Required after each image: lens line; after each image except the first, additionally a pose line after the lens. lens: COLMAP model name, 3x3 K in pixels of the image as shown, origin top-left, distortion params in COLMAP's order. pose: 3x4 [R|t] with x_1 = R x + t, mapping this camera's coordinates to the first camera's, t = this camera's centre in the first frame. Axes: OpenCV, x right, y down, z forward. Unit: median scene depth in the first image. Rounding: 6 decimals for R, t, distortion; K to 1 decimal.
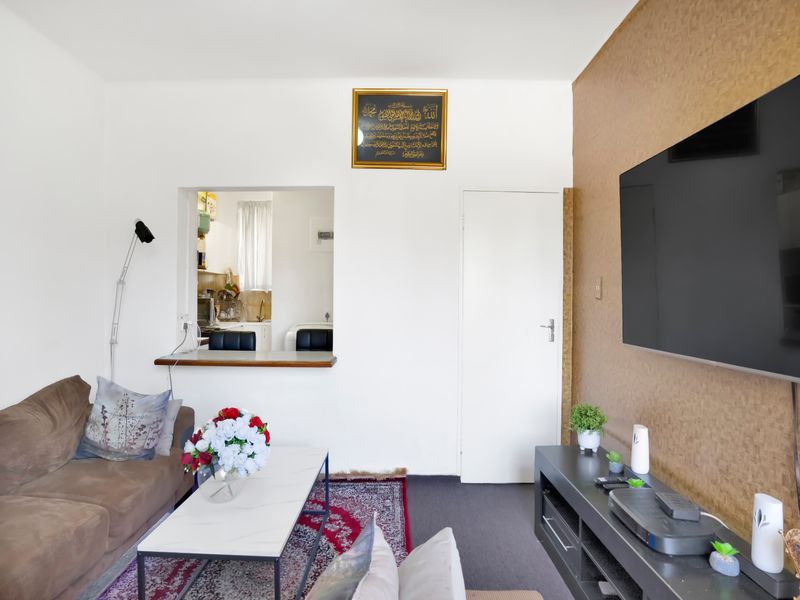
lens RADIAL K [[433.5, 0, 399.3], [0, 433.5, 303.0], [0, 0, 1]] dist [-0.048193, 0.016959]
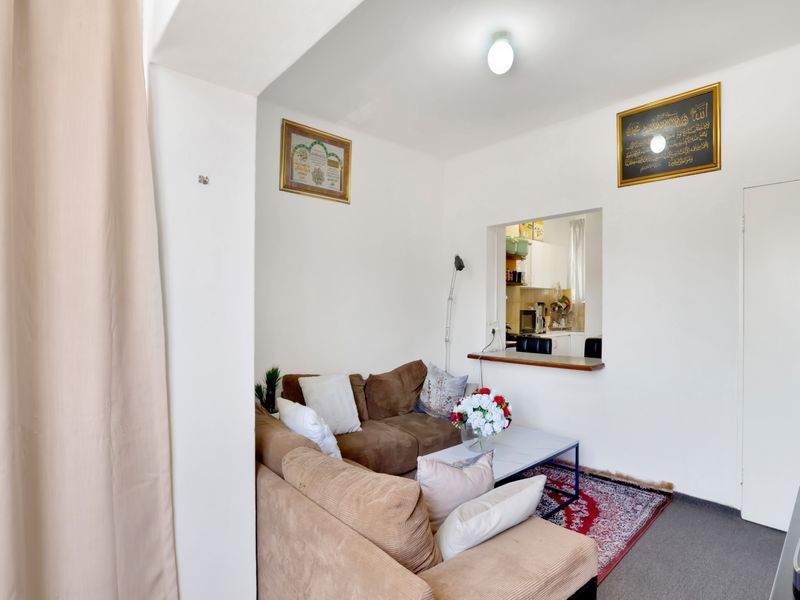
lens RADIAL K [[433.5, 0, 399.3], [0, 433.5, 303.0], [0, 0, 1]] dist [-0.048193, 0.016959]
pose [[0.671578, -0.014347, -0.740795, 0.316784], [-0.005928, 0.999676, -0.024734, 0.002565], [0.740910, 0.021002, 0.671276, -0.109307]]
